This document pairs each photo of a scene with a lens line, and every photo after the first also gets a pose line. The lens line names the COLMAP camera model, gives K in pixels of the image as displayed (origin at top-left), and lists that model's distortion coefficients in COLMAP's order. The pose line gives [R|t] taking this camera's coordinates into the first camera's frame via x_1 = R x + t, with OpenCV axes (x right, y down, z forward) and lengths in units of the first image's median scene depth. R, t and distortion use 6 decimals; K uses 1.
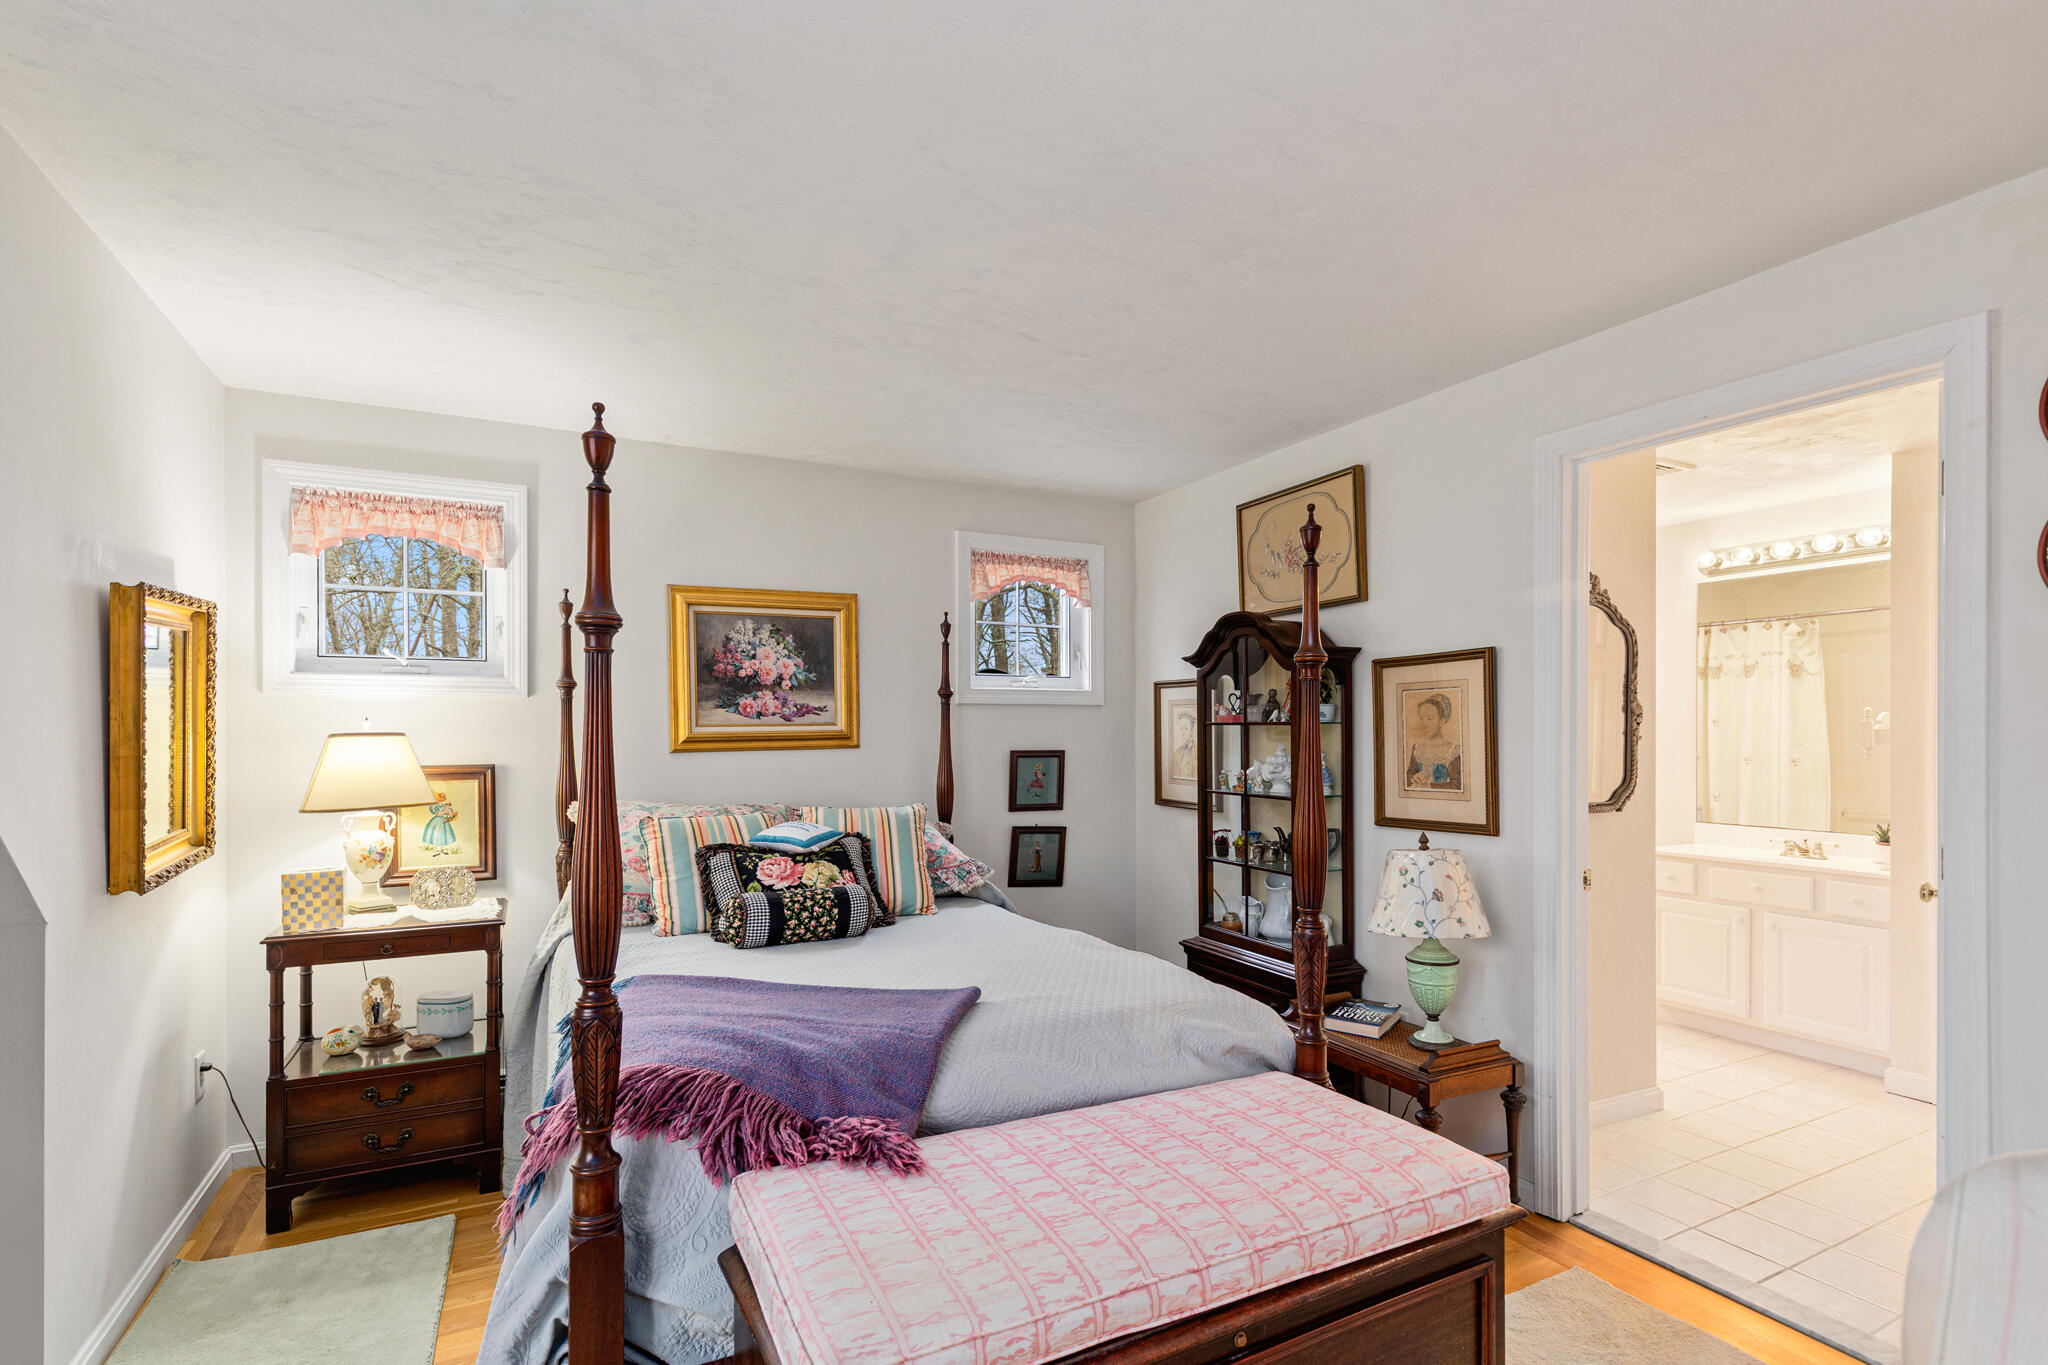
lens RADIAL K [[926.6, 0, 1044.1], [0, 926.6, 726.1], [0, 0, 1]] dist [0.007055, -0.002015]
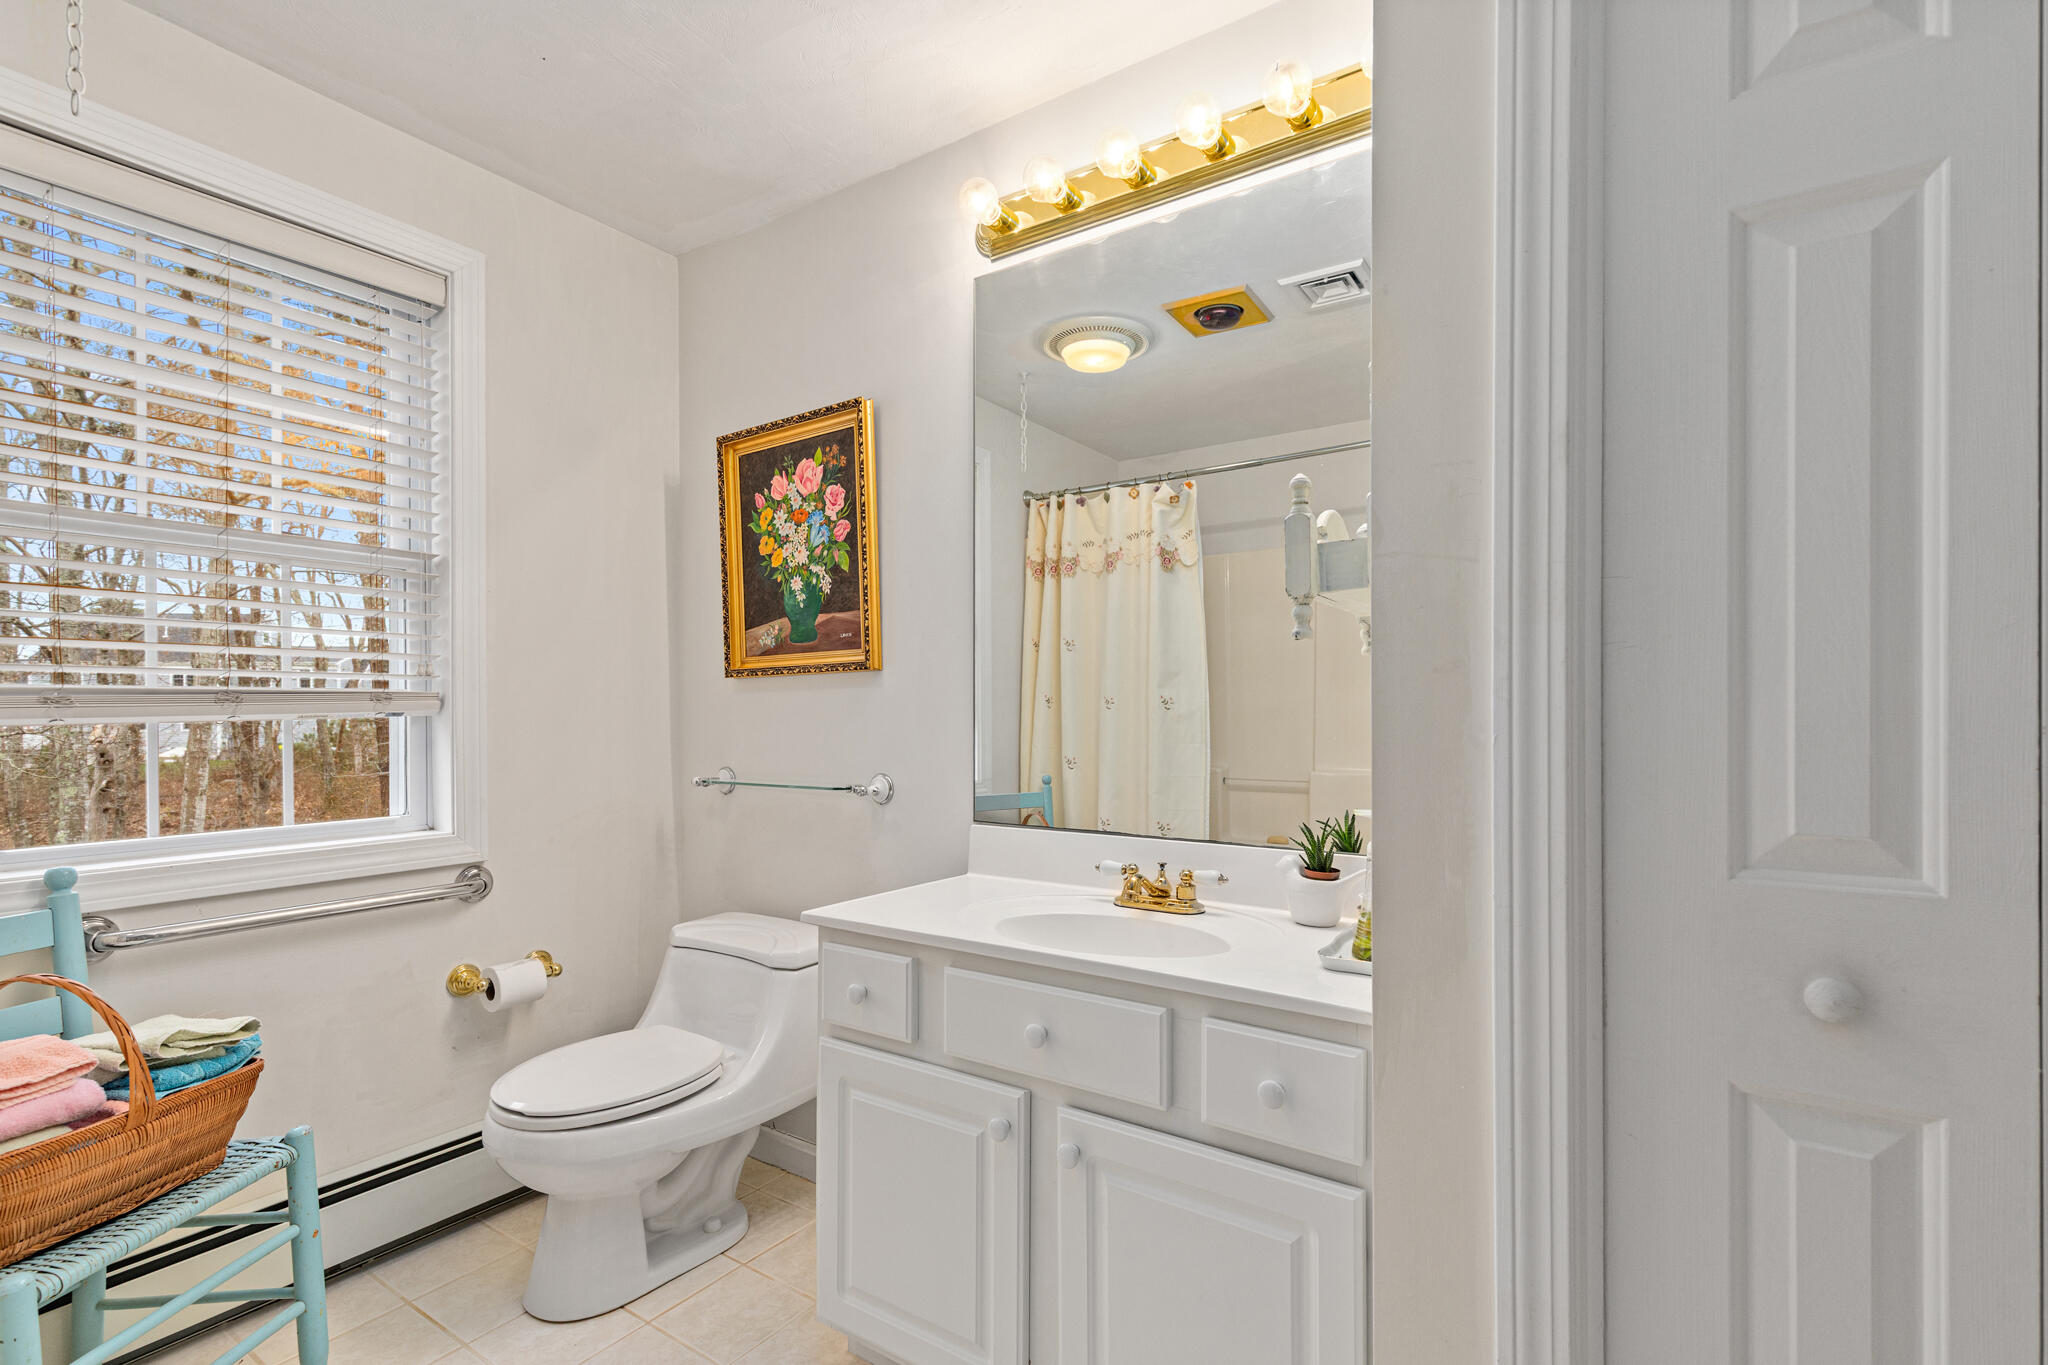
lens RADIAL K [[926.6, 0, 1026.0], [0, 926.6, 698.0], [0, 0, 1]] dist [0.007055, -0.002015]
pose [[0.875000, 0.004600, 0.484101, 0.520590], [-0.001800, 0.999979, -0.006248, 0.047729], [-0.484119, 0.004596, 0.874990, 0.615783]]
